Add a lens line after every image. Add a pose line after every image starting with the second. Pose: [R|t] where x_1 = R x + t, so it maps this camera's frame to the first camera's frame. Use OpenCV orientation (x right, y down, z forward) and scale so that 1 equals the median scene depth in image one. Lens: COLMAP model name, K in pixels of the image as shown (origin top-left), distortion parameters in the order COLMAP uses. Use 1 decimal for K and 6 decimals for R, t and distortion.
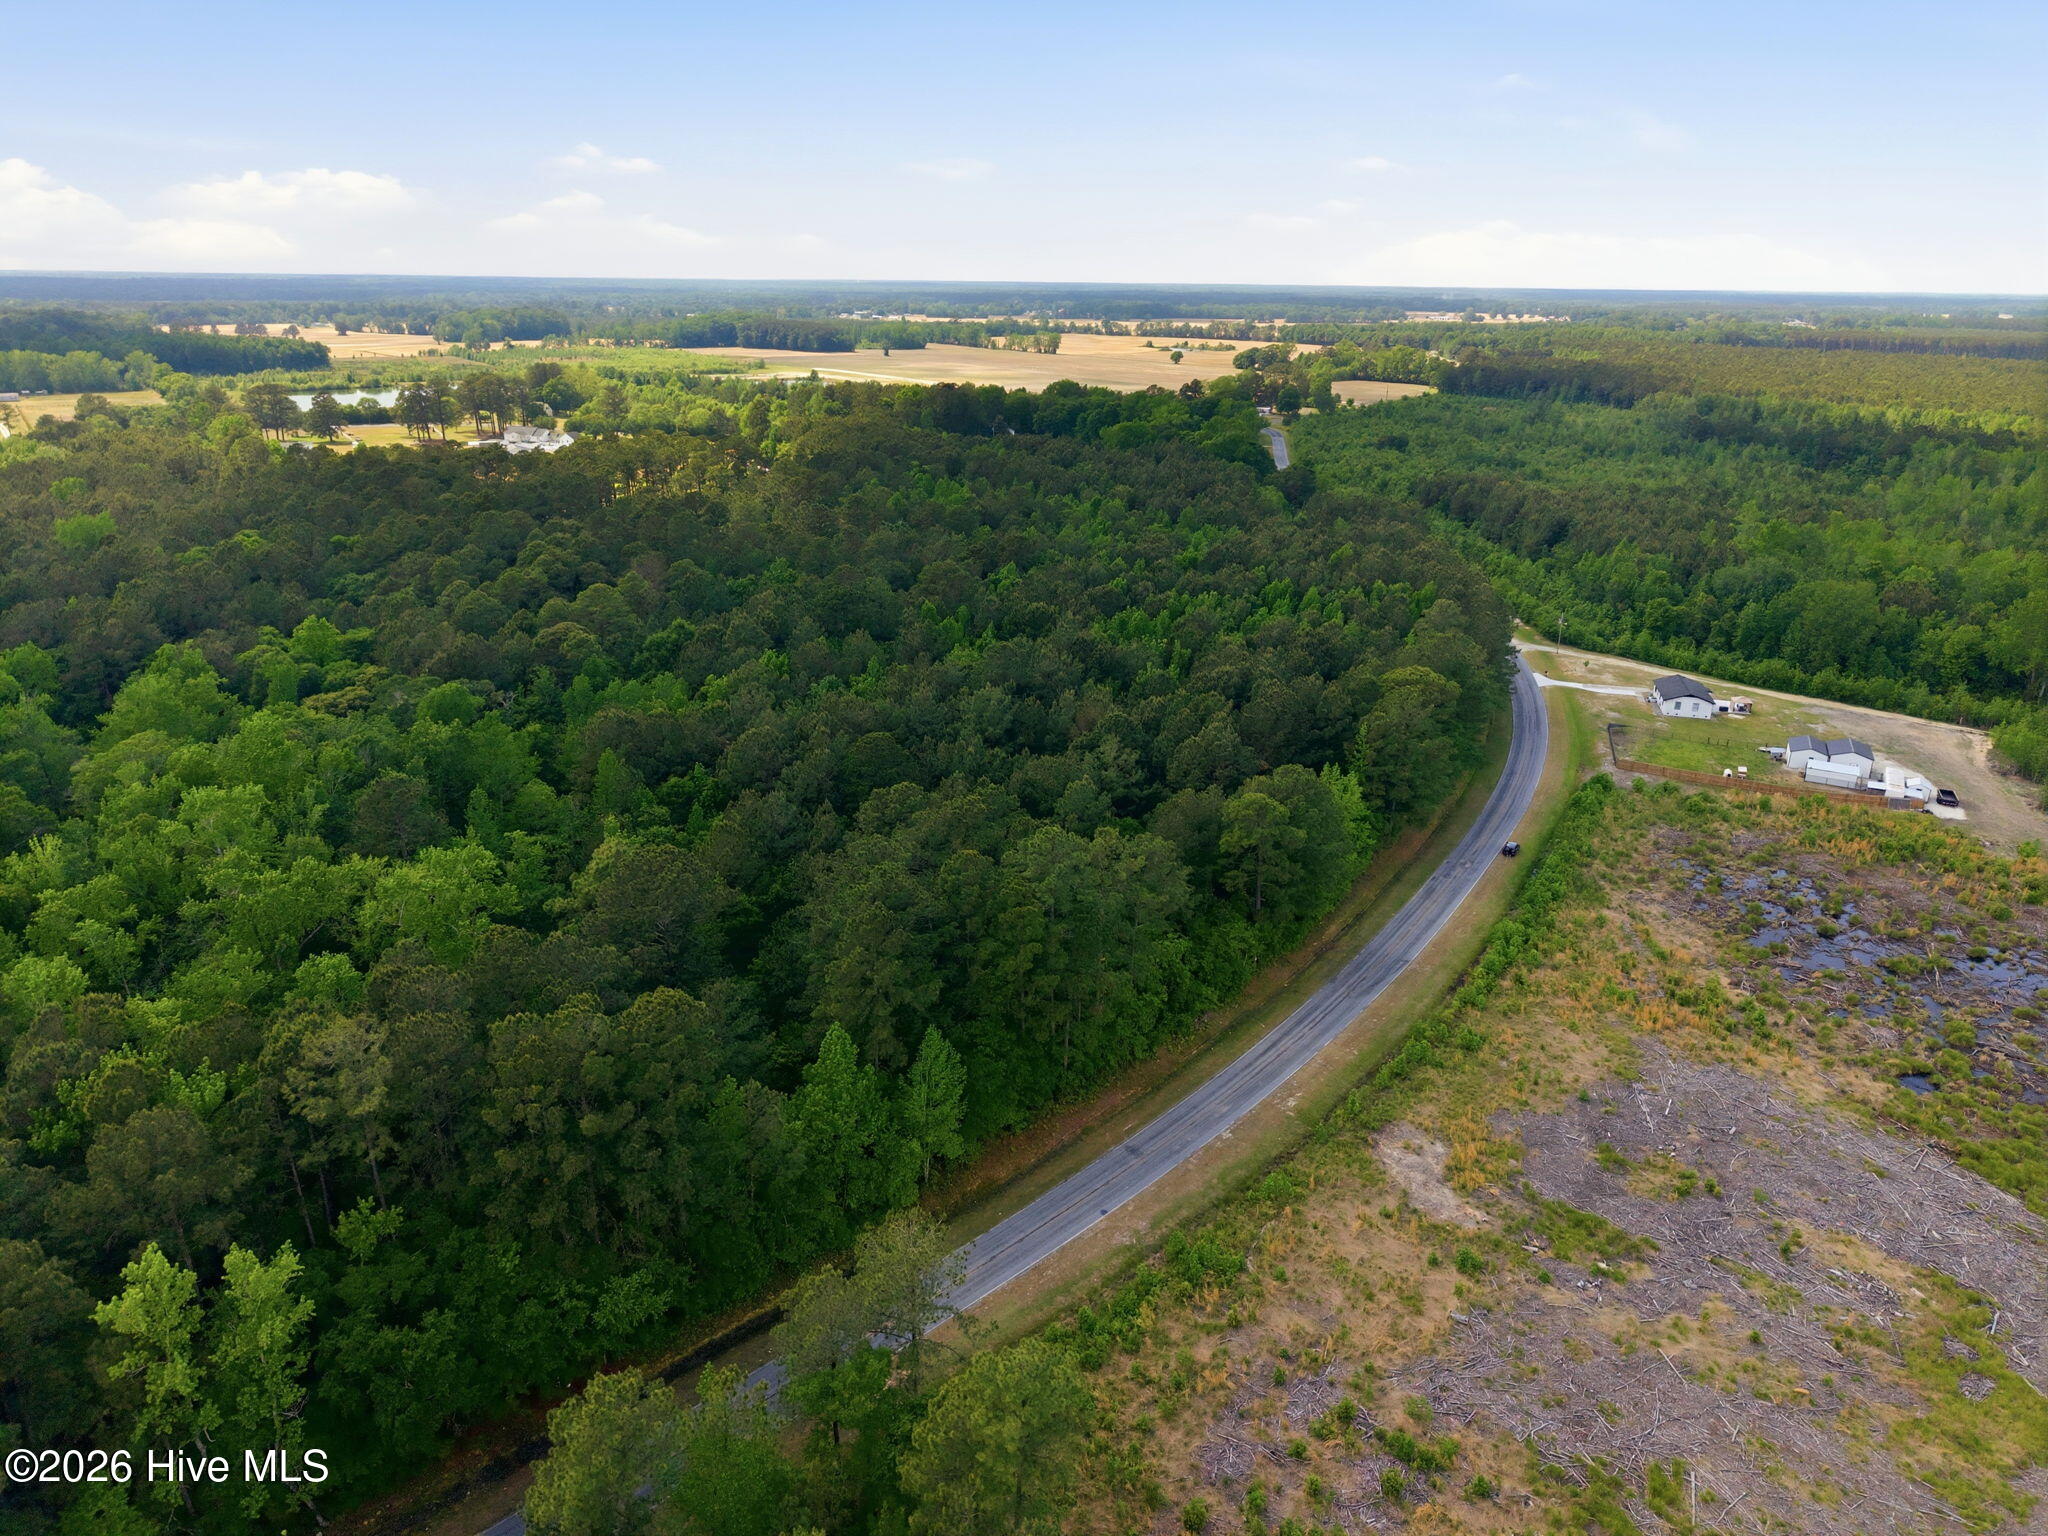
lens RADIAL K [[1371.3, 0, 1022.3], [0, 1371.3, 765.6], [0, 0, 1]] dist [0.017155, -0.011492]
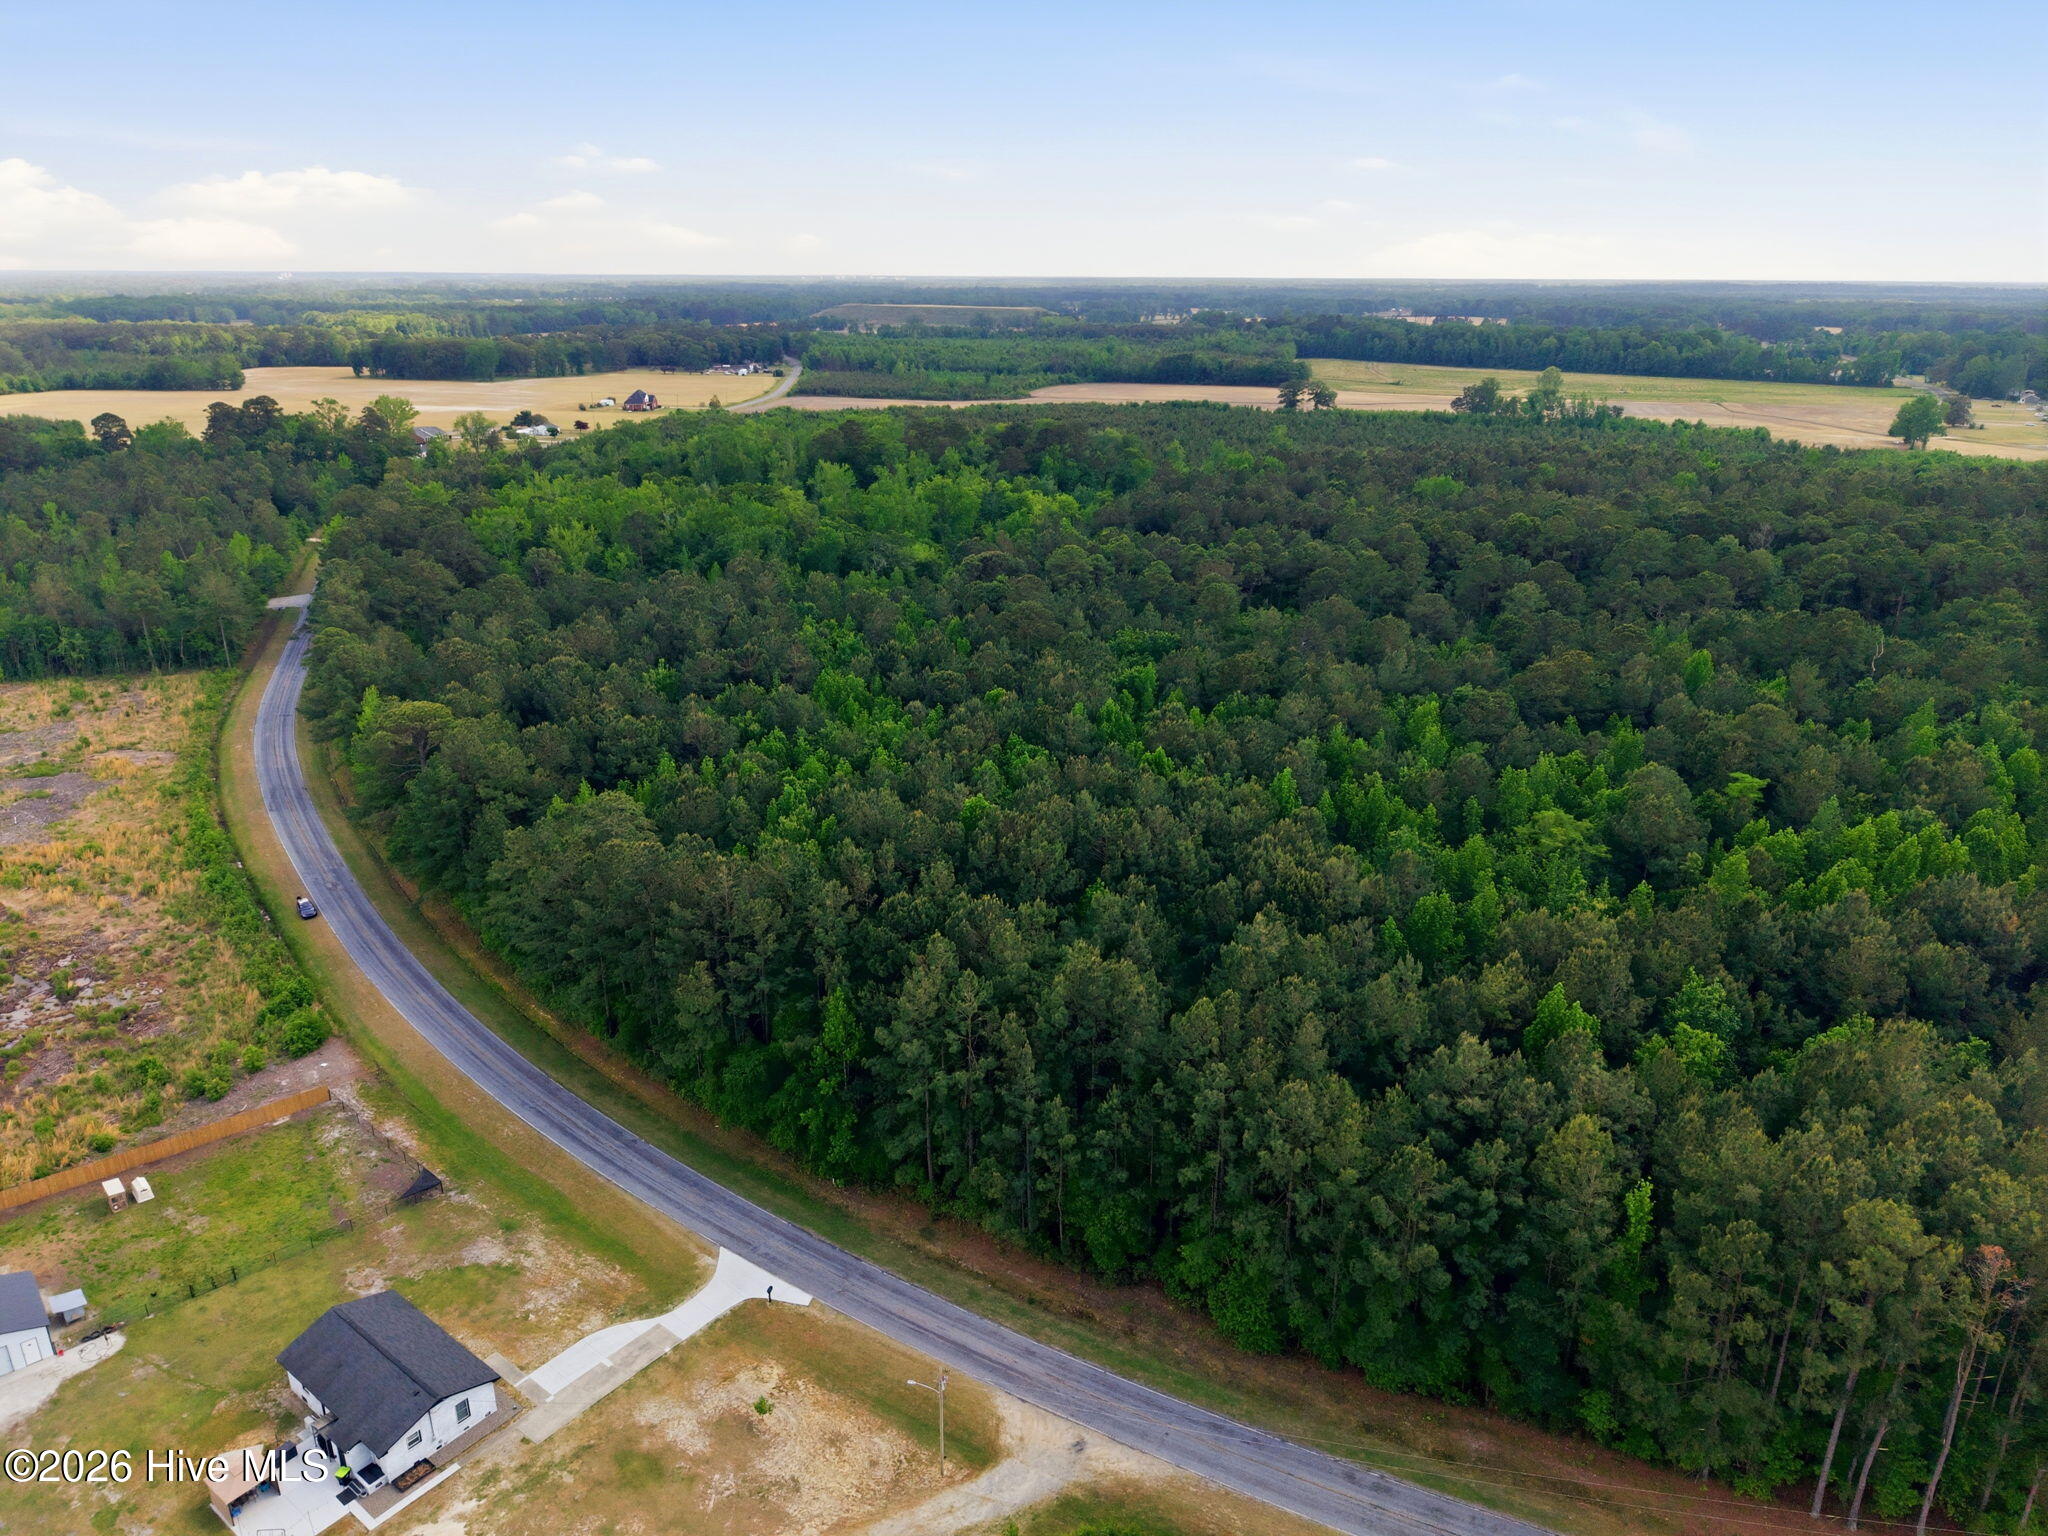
lens RADIAL K [[1371.3, 0, 1026.4], [0, 1371.3, 752.5], [0, 0, 1]] dist [0.017155, -0.011492]
pose [[-0.376135, 0.294123, -0.878643, 1.052267], [-0.318776, 0.849314, 0.420769, -0.618855], [0.870002, 0.438357, -0.225698, 1.759210]]
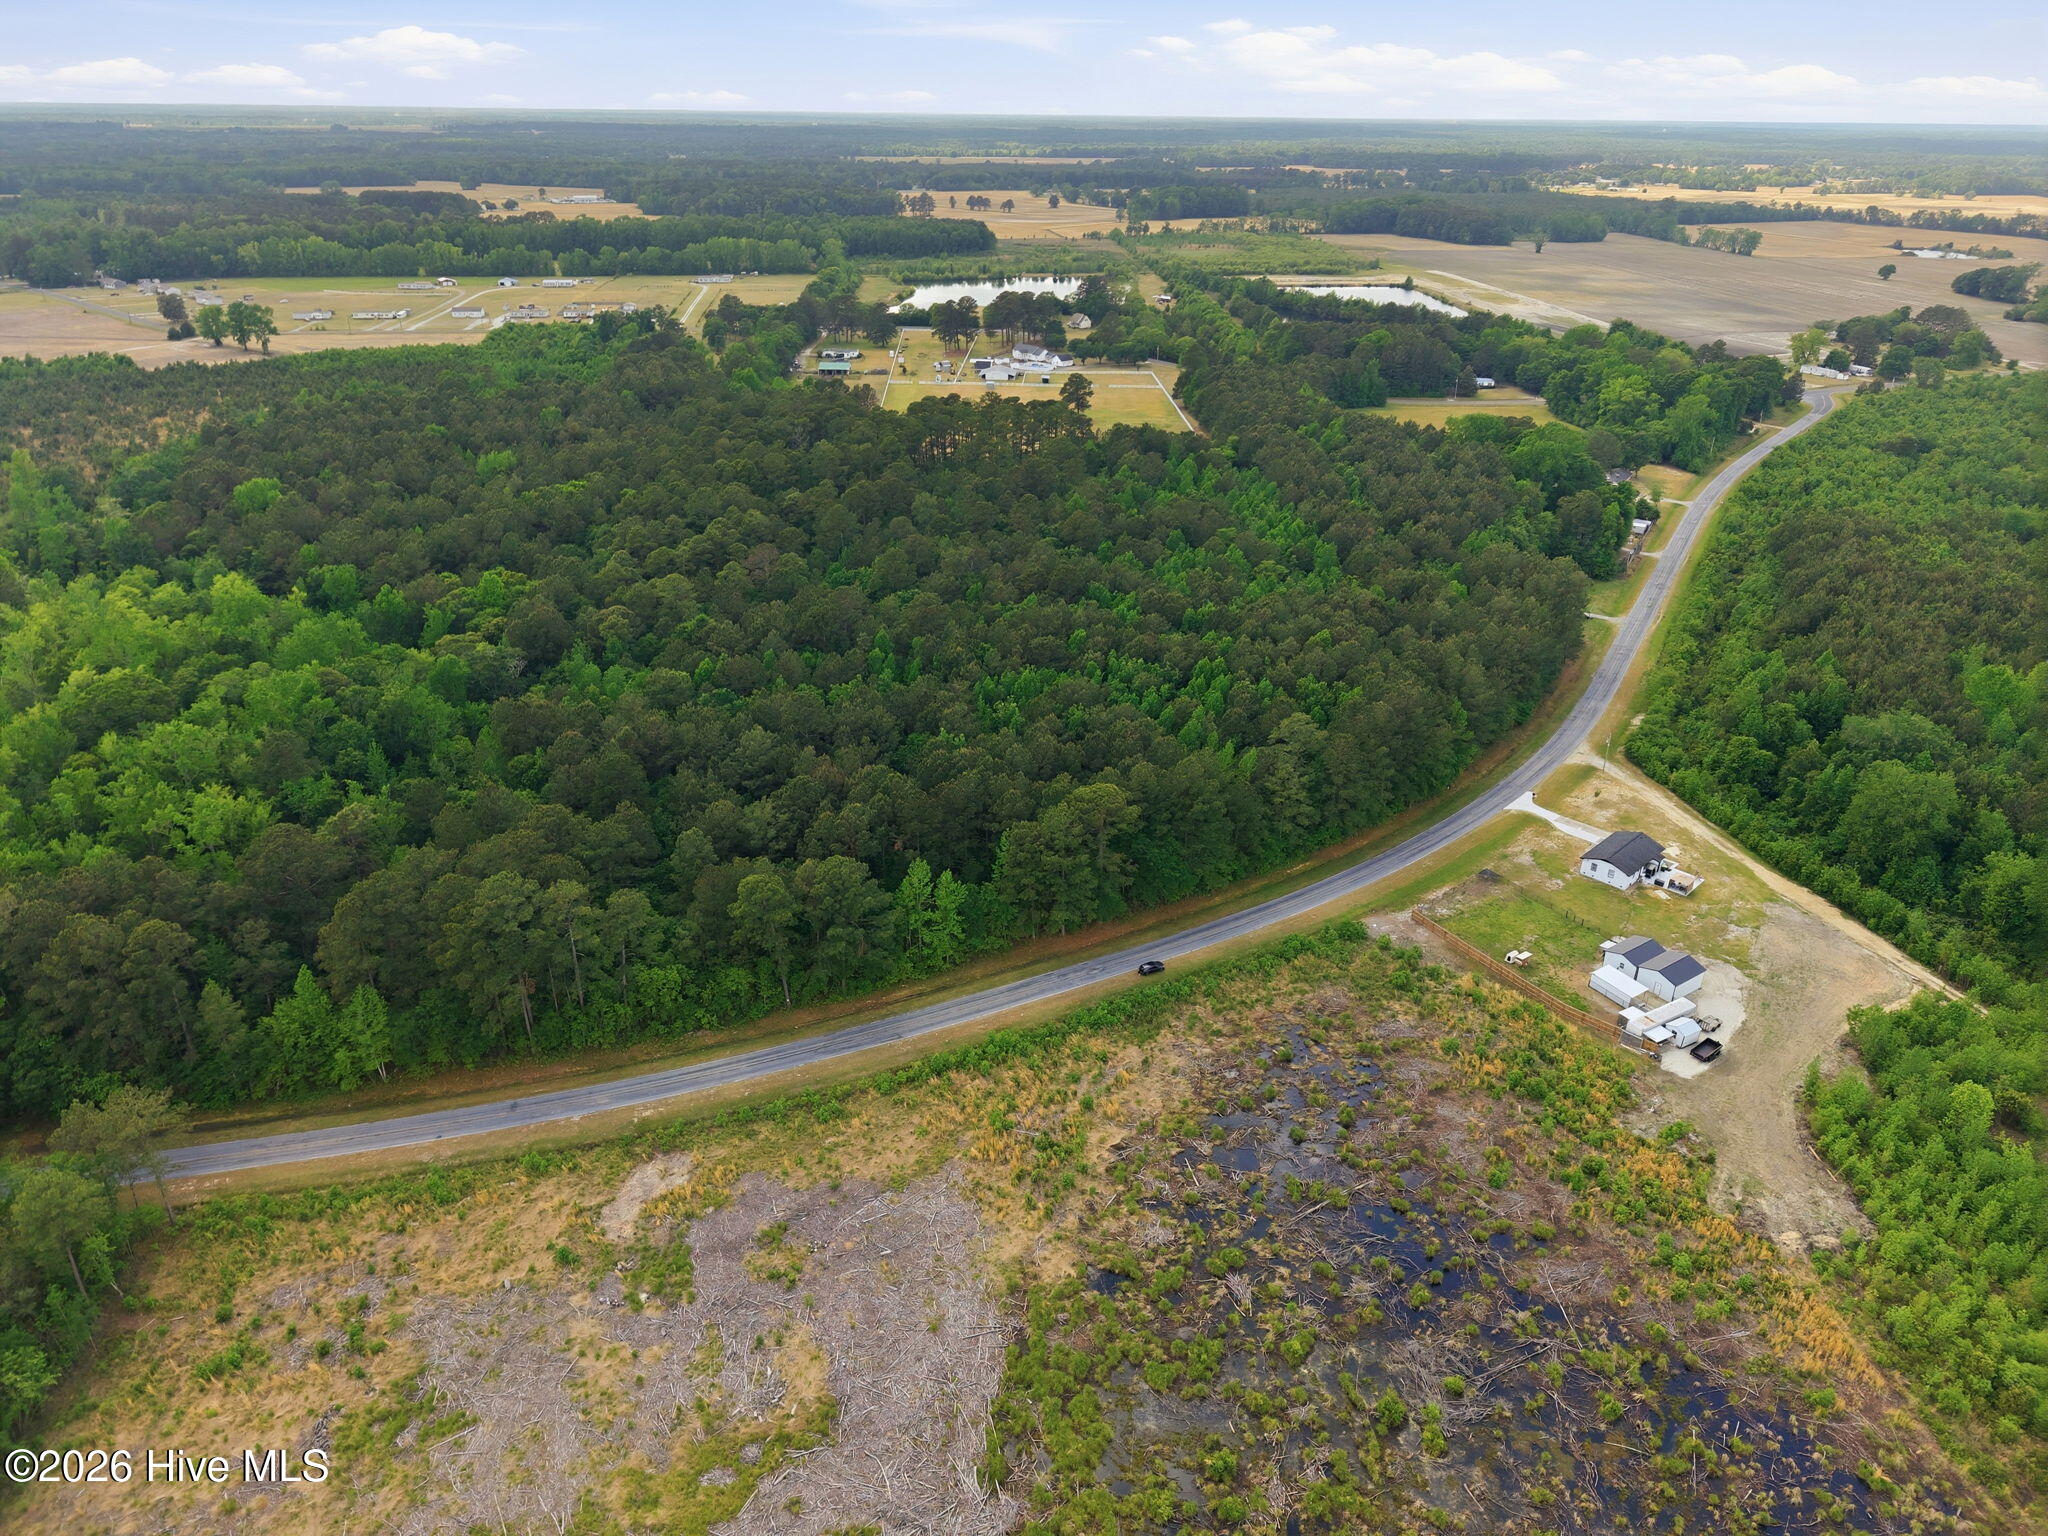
lens RADIAL K [[1371.3, 0, 1022.1], [0, 1371.3, 767.2], [0, 0, 1]] dist [0.017155, -0.011492]
pose [[0.863742, 0.215035, -0.455751, 0.817682], [-0.168546, 0.975576, 0.140871, -0.259156], [0.474912, -0.044861, 0.878889, 0.010032]]
